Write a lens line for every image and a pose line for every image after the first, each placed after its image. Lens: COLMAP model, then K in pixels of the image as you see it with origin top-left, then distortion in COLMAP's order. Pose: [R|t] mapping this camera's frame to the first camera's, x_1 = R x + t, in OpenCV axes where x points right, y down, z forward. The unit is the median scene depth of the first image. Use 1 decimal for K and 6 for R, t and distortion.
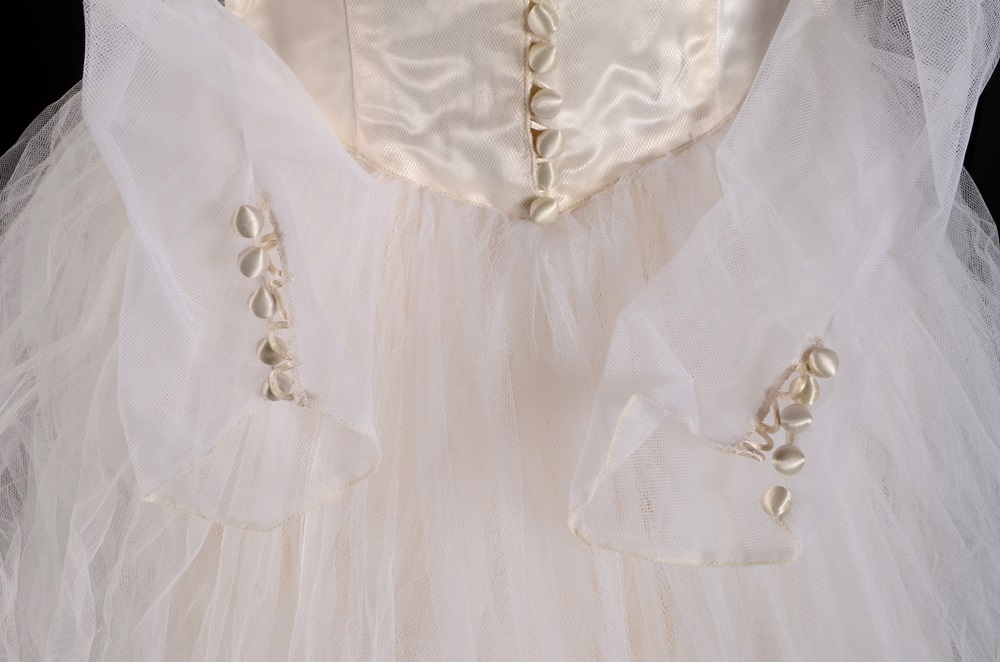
lens RADIAL K [[1278.3, 0, 500.3], [0, 1278.3, 330.7], [0, 0, 1]] dist [-0.026136, 0.000000]
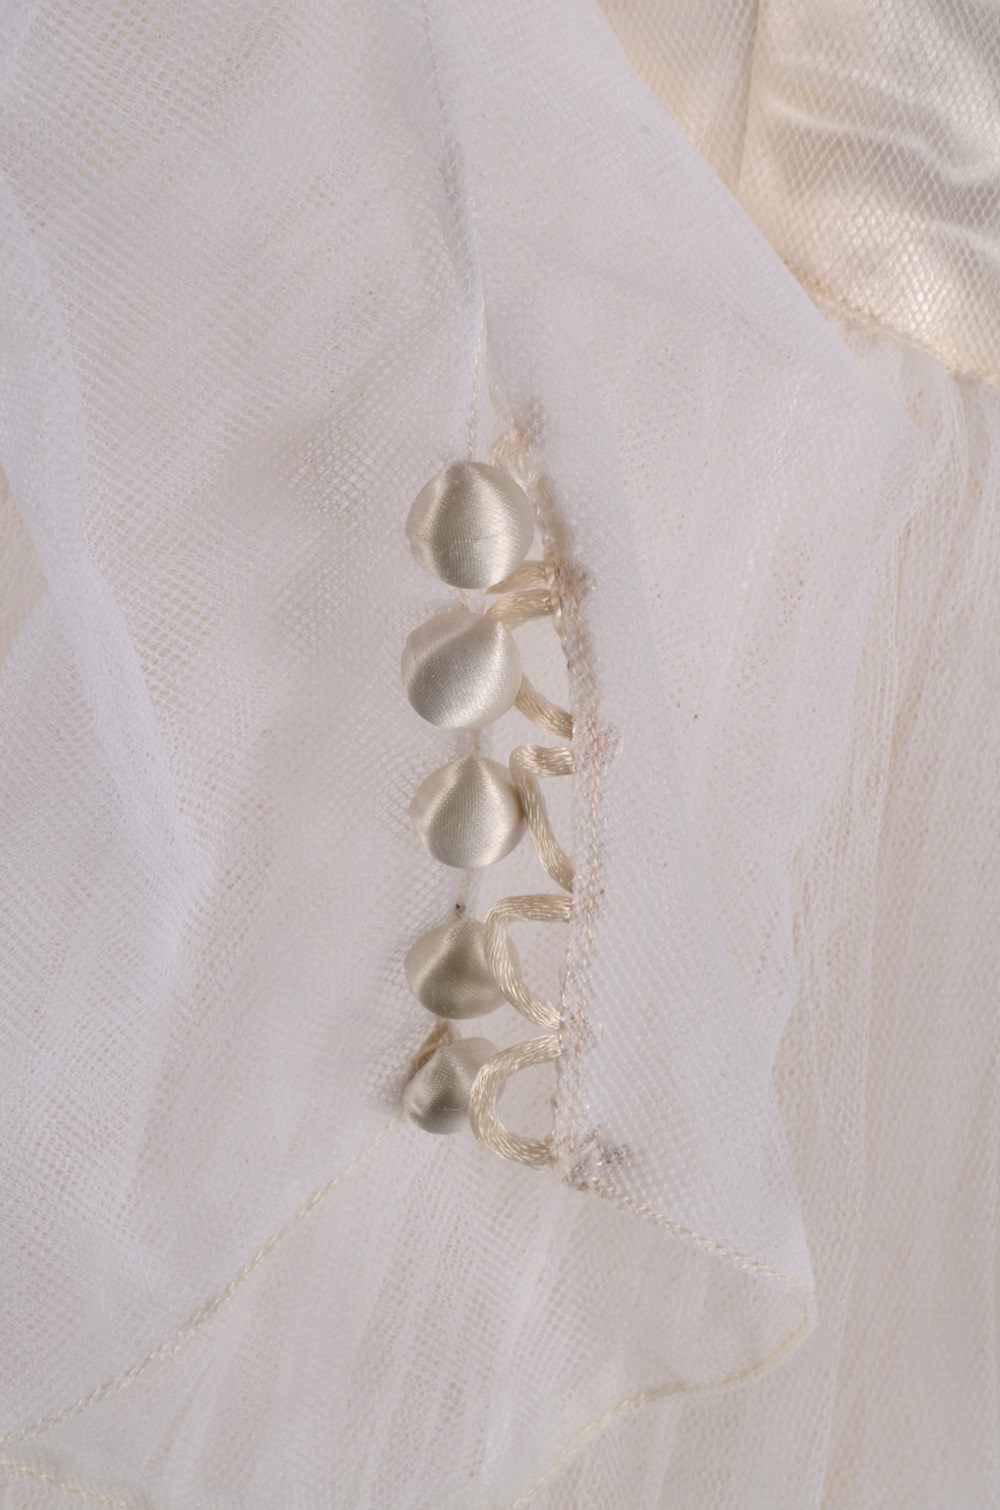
lens RADIAL K [[2746.7, 0, 499.5], [0, 2746.7, 755.9], [0, 0, 1]] dist [0.013809, 0.000000]
pose [[0.992592, 0.054872, 0.108400, -0.241779], [-0.068734, 0.989313, 0.128591, -0.107629], [-0.100186, -0.135089, 0.985755, 0.433362]]
